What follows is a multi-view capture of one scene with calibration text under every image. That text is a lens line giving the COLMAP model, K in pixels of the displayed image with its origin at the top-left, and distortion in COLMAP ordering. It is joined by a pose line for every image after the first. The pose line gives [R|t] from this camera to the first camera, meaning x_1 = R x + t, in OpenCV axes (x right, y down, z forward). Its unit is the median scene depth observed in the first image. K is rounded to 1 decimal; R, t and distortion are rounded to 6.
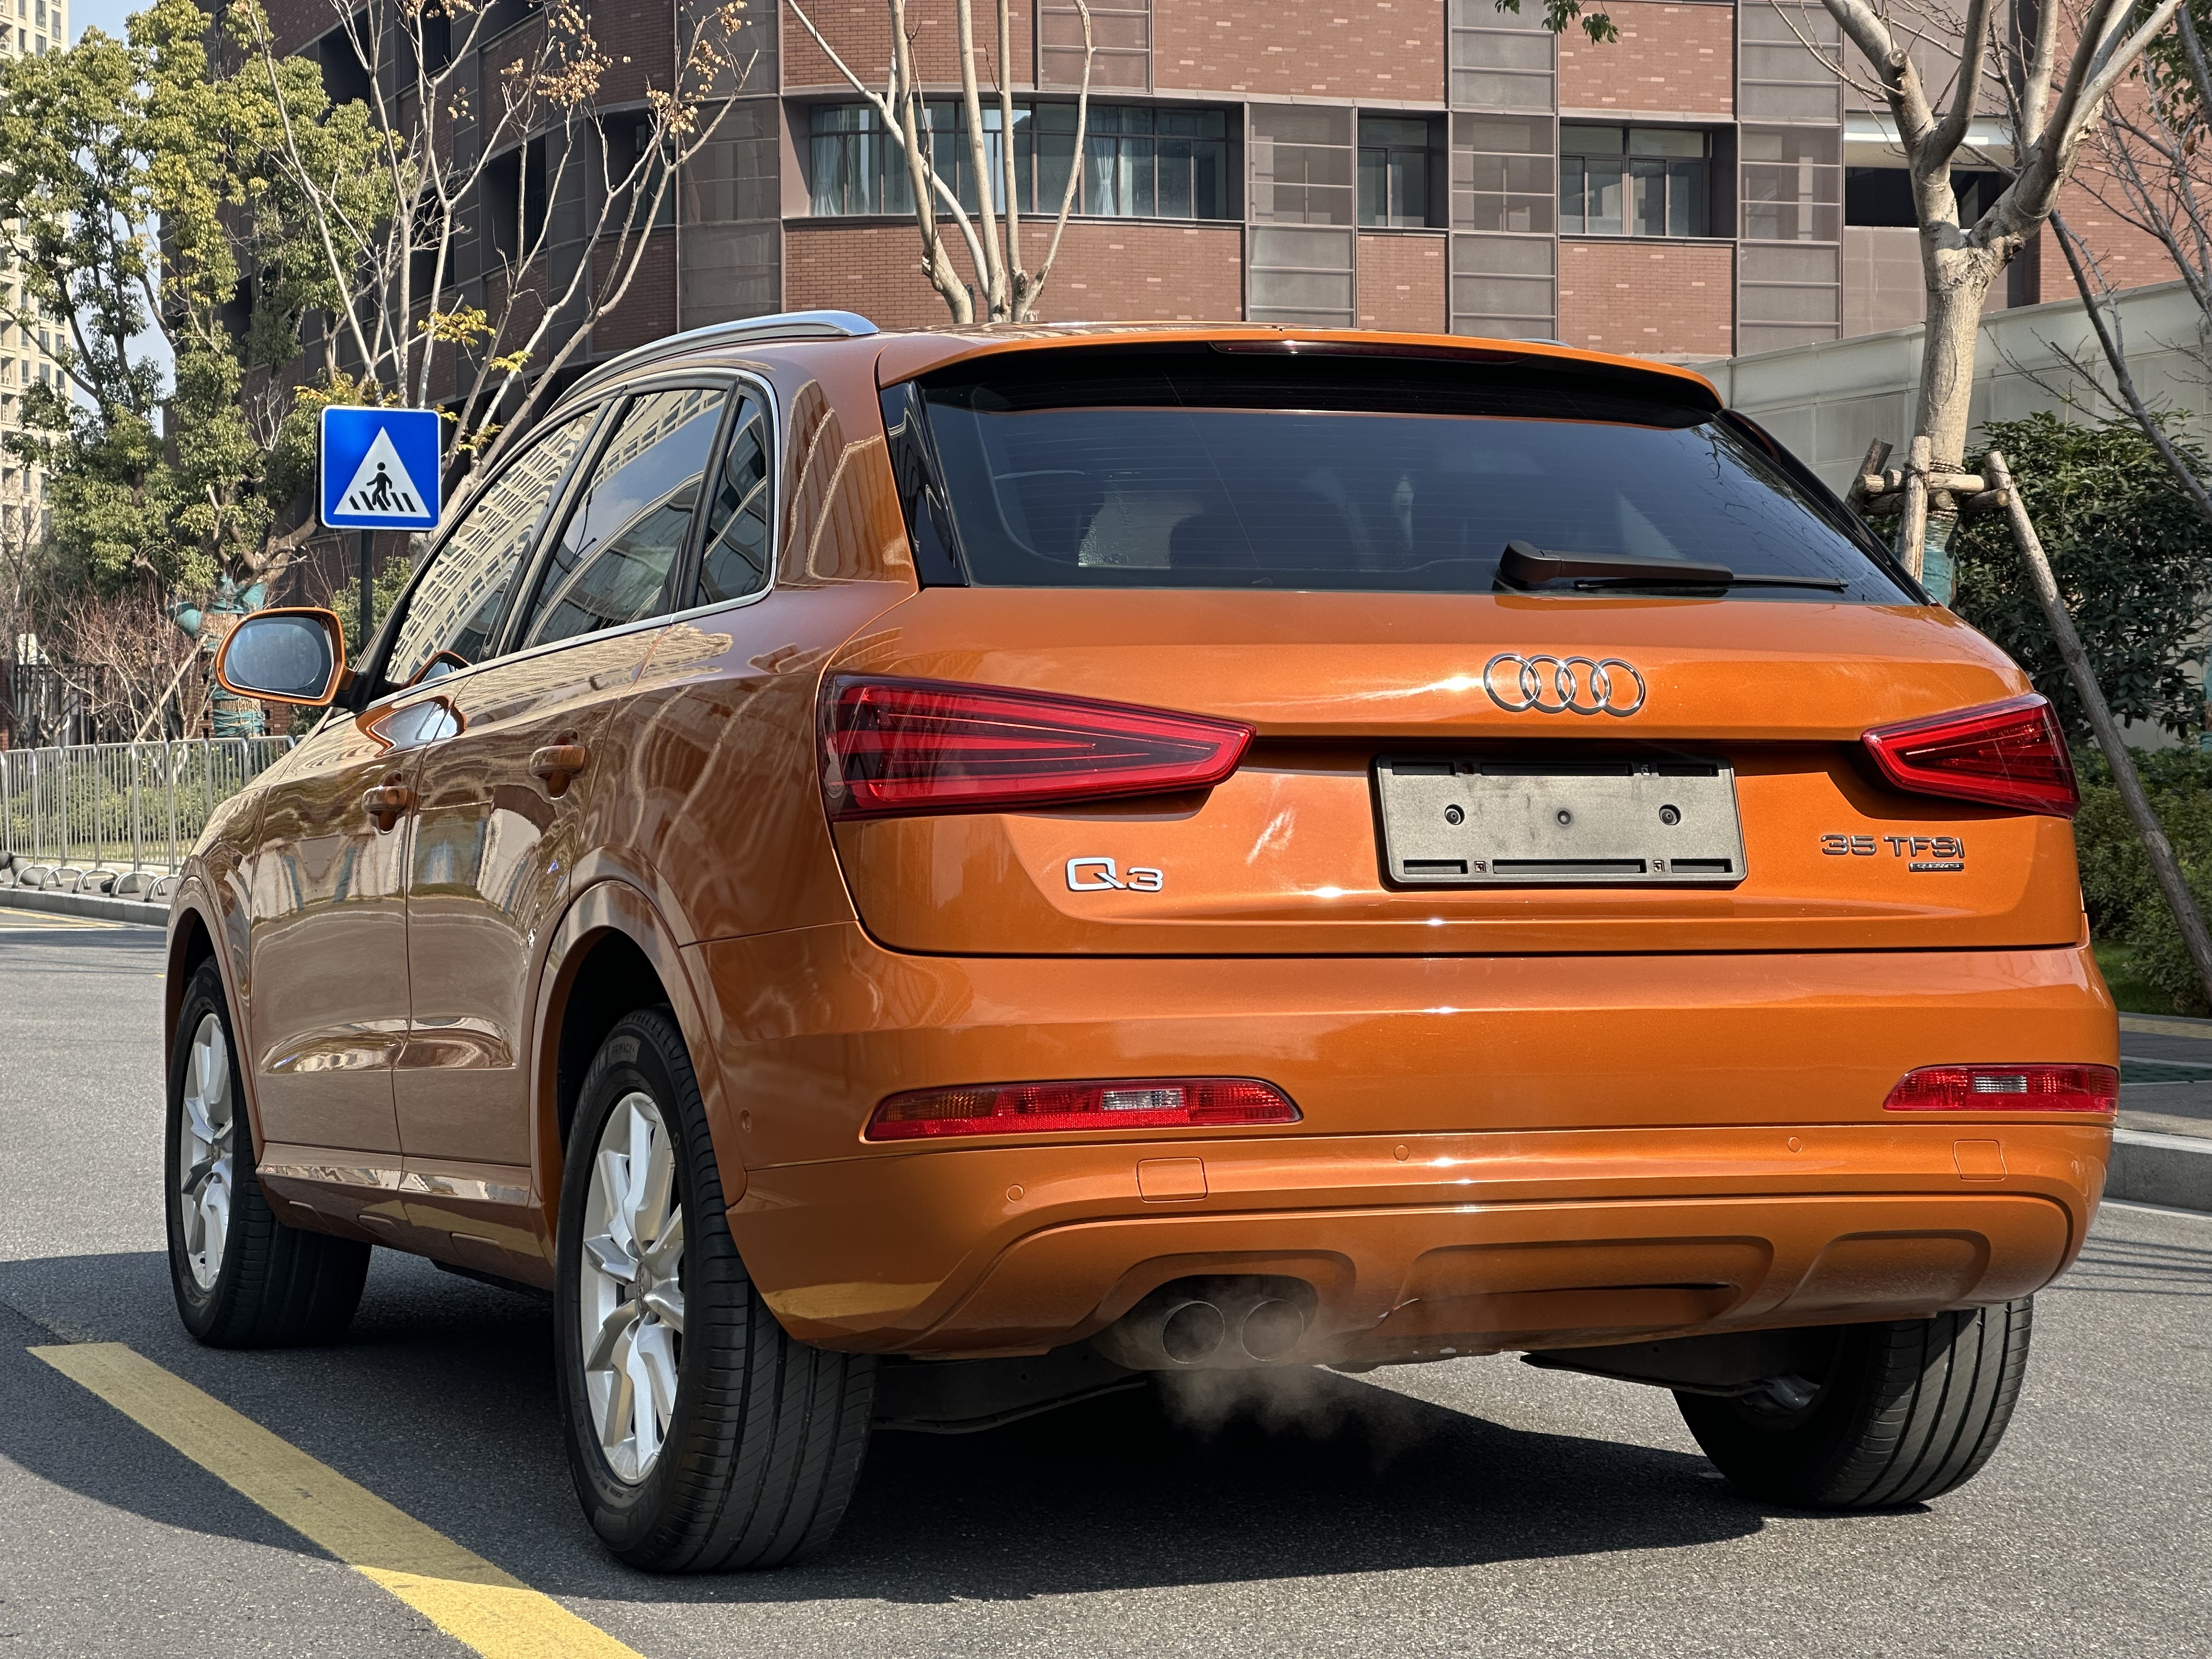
lens RADIAL K [[4904.3, 0, 1163.5], [0, 4904.3, 804.7], [0, 0, 1]] dist [0.219302, 0.000000]
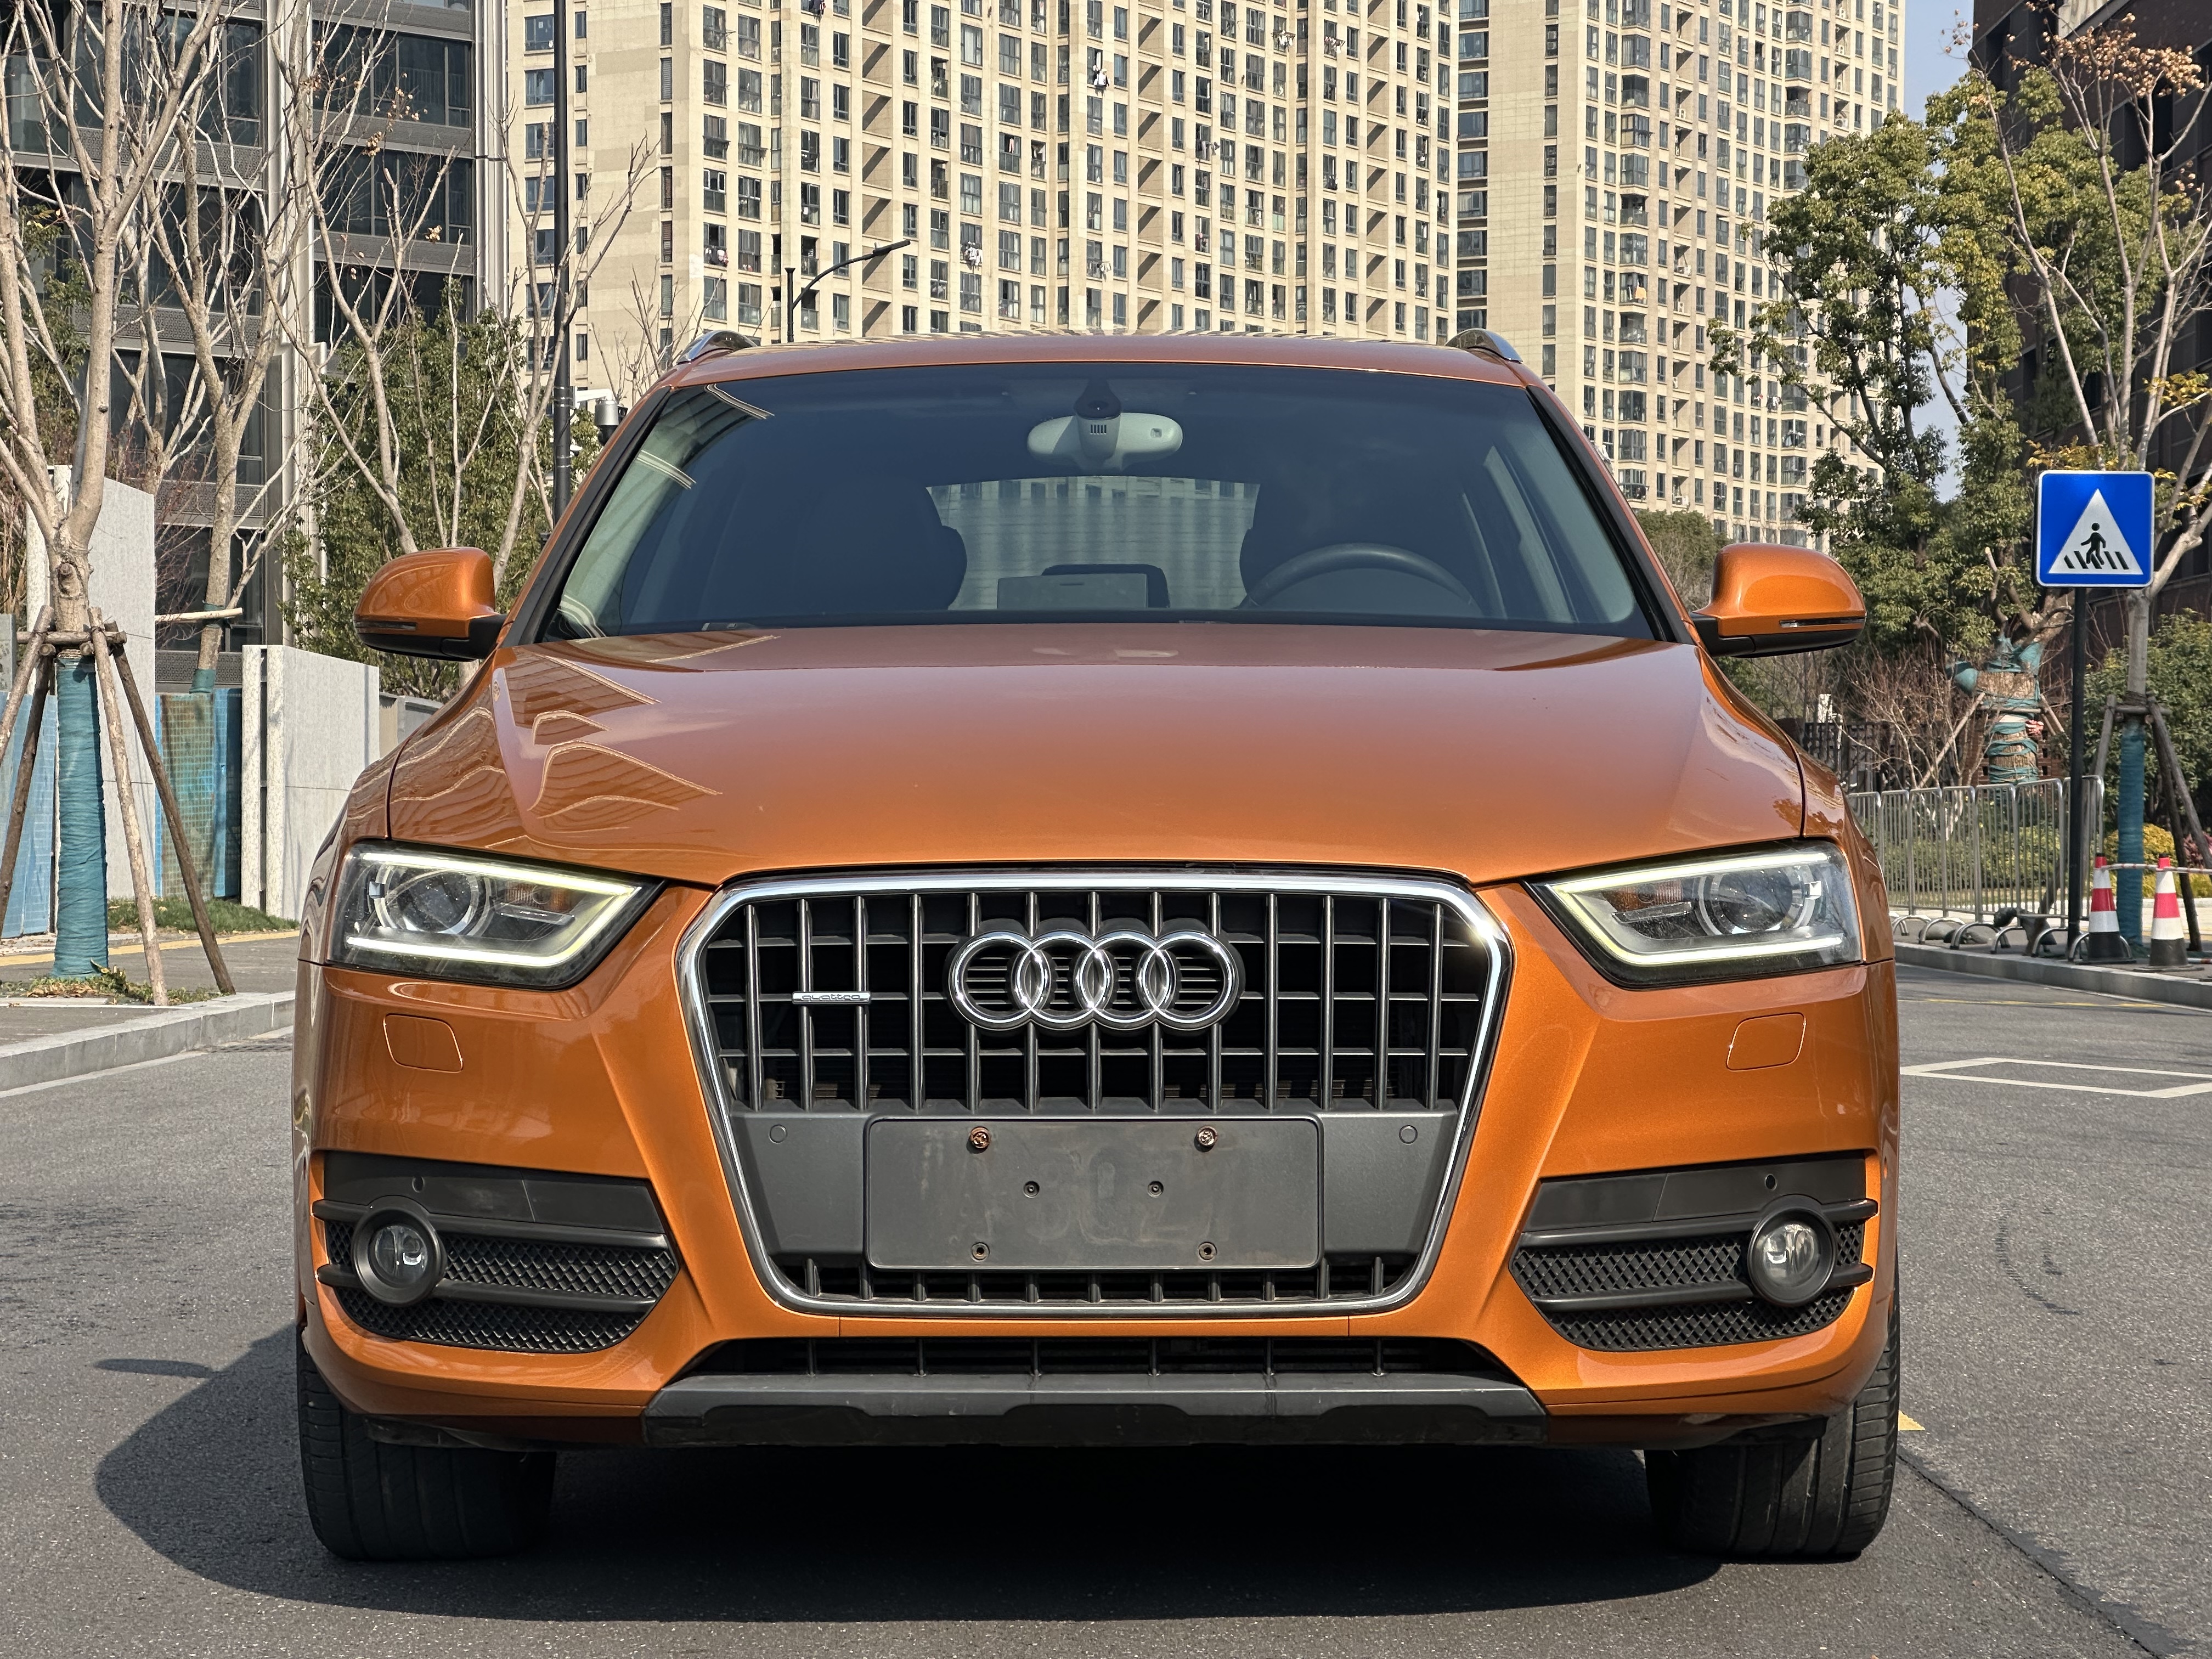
lens RADIAL K [[4904.3, 0, 1075.1], [0, 4904.3, 864.6], [0, 0, 1]] dist [0.219302, 0.000000]
pose [[0.927688, 0.010677, -0.373205, 0.033149], [-0.010832, 0.999940, 0.001681, 0.003853], [0.373200, 0.002483, 0.927747, -0.058906]]
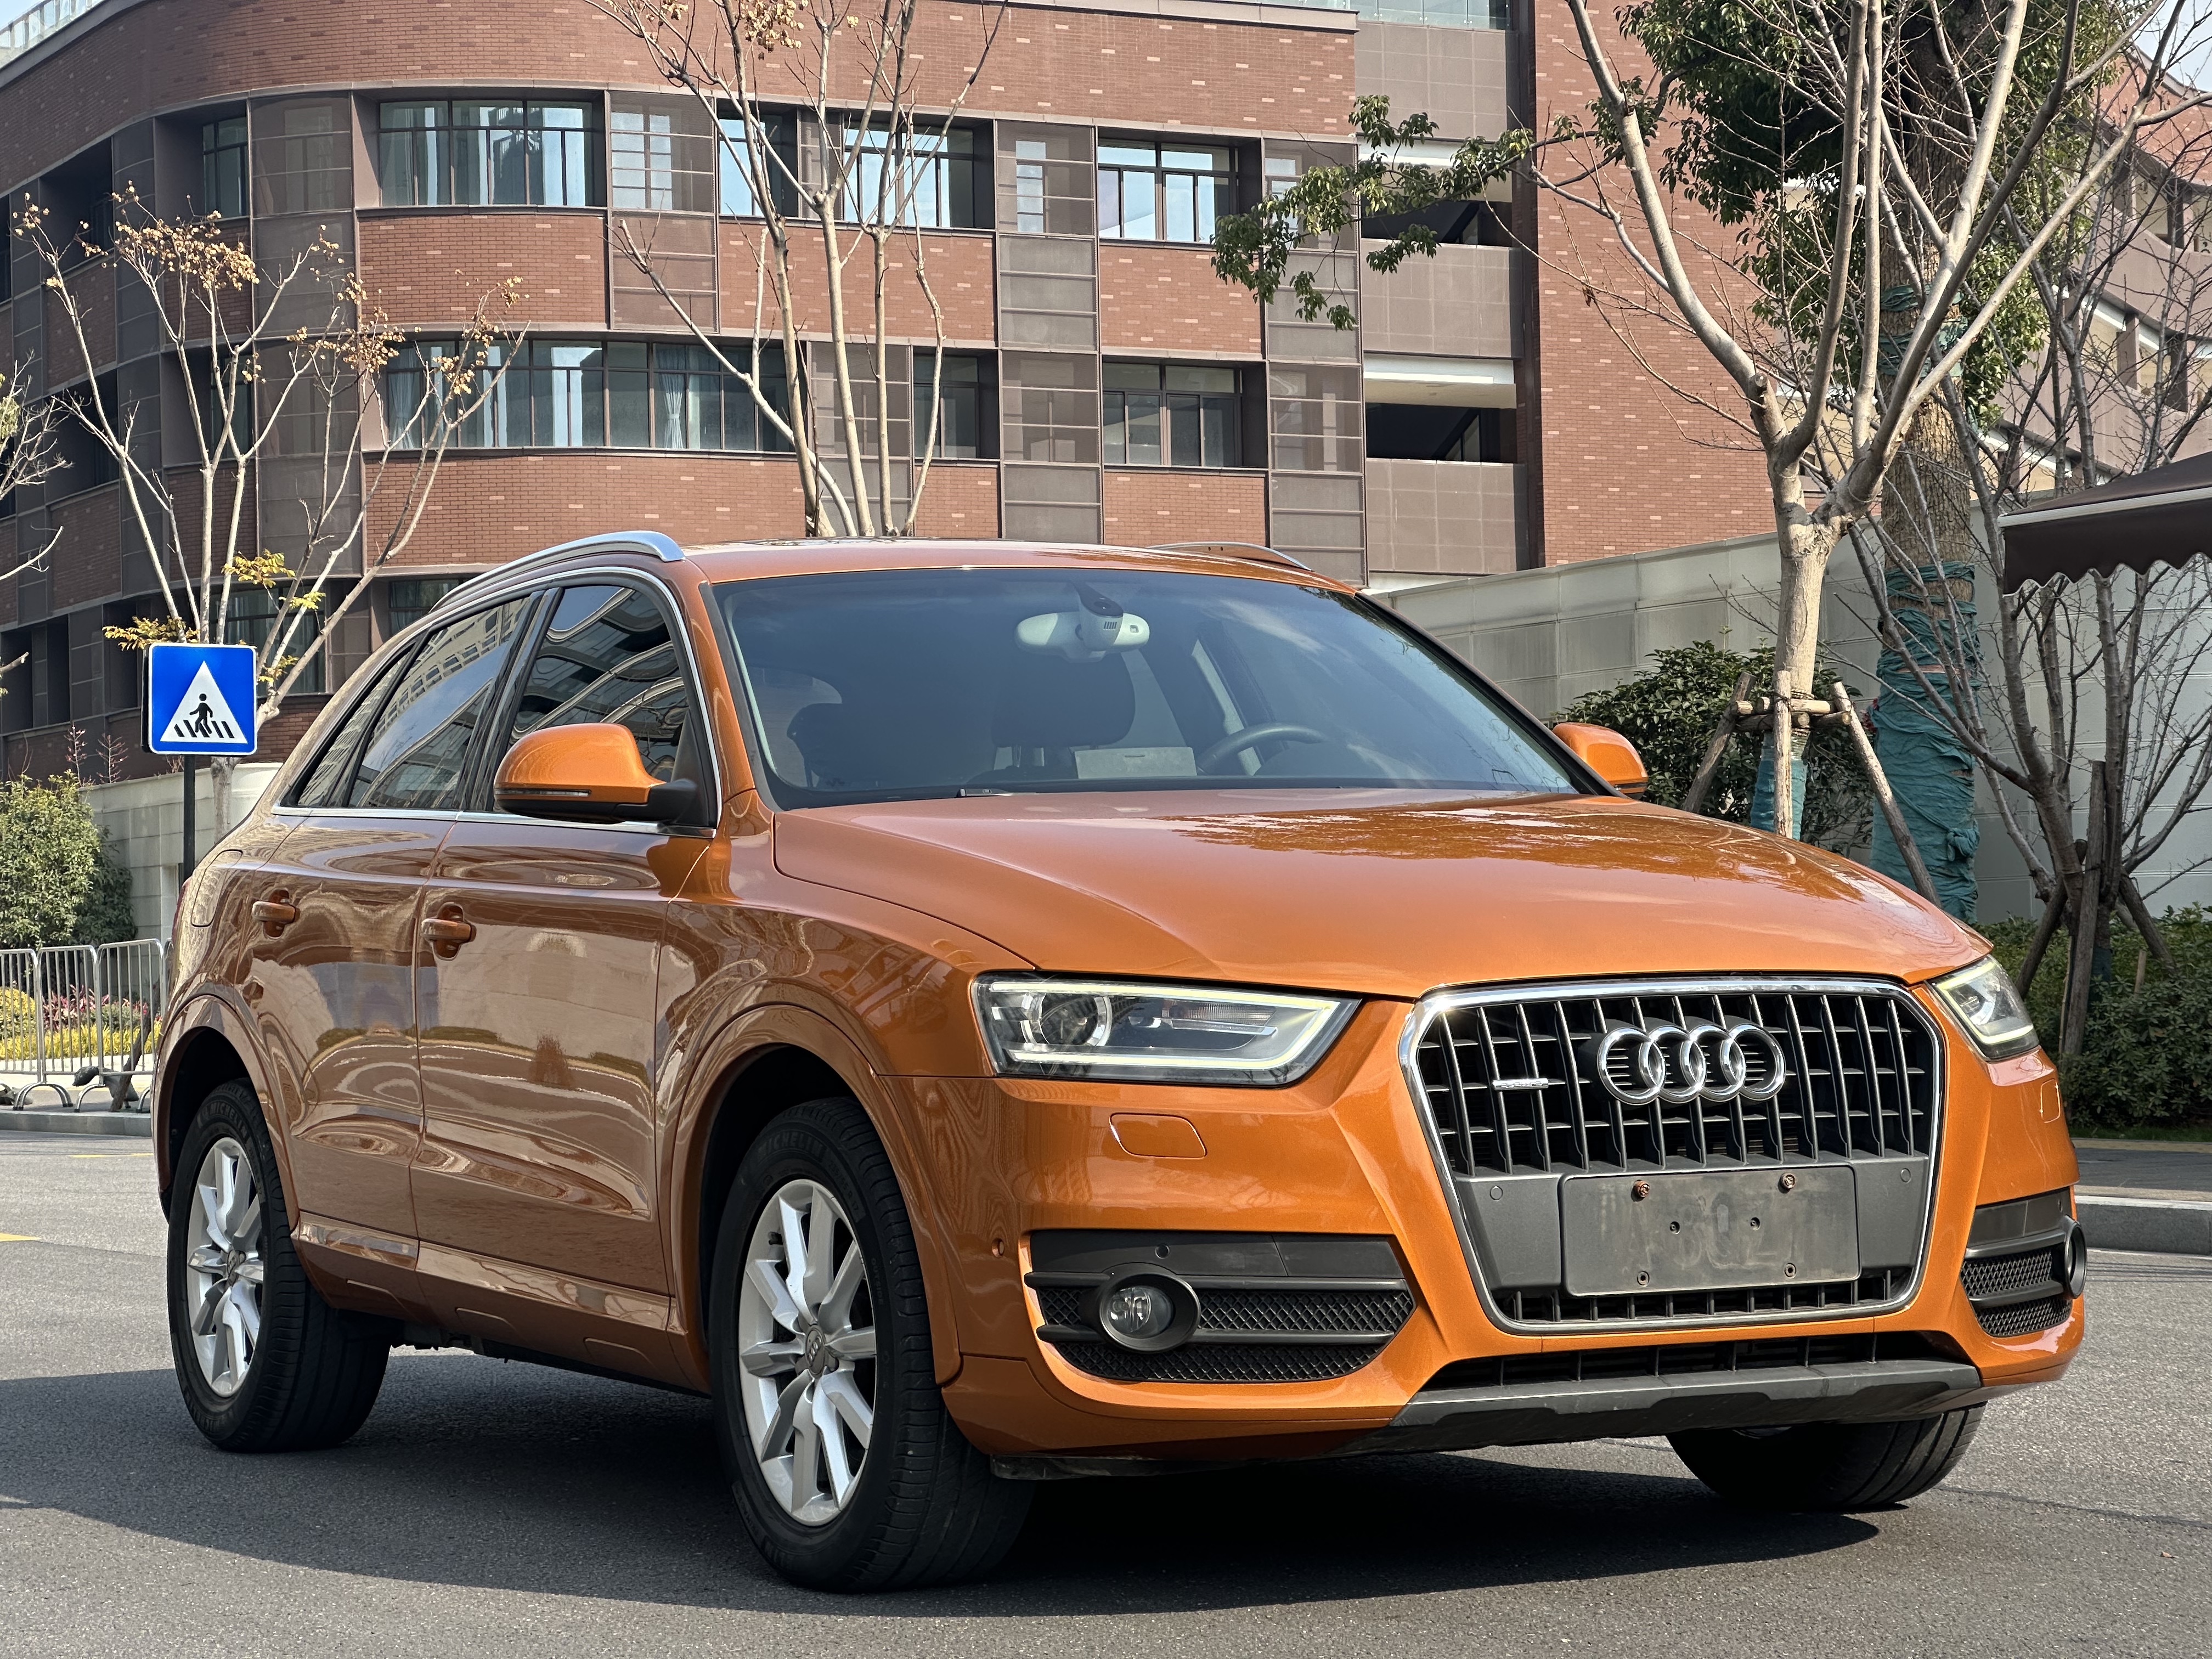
lens RADIAL K [[4904.3, 0, 1173.2], [0, 4904.3, 806.7], [0, 0, 1]] dist [0.219302, 0.000000]
pose [[0.993259, -0.010767, 0.115417, -0.067491], [0.015732, 0.998986, -0.042192, 0.005395], [-0.114846, 0.043723, 0.992421, -0.110966]]
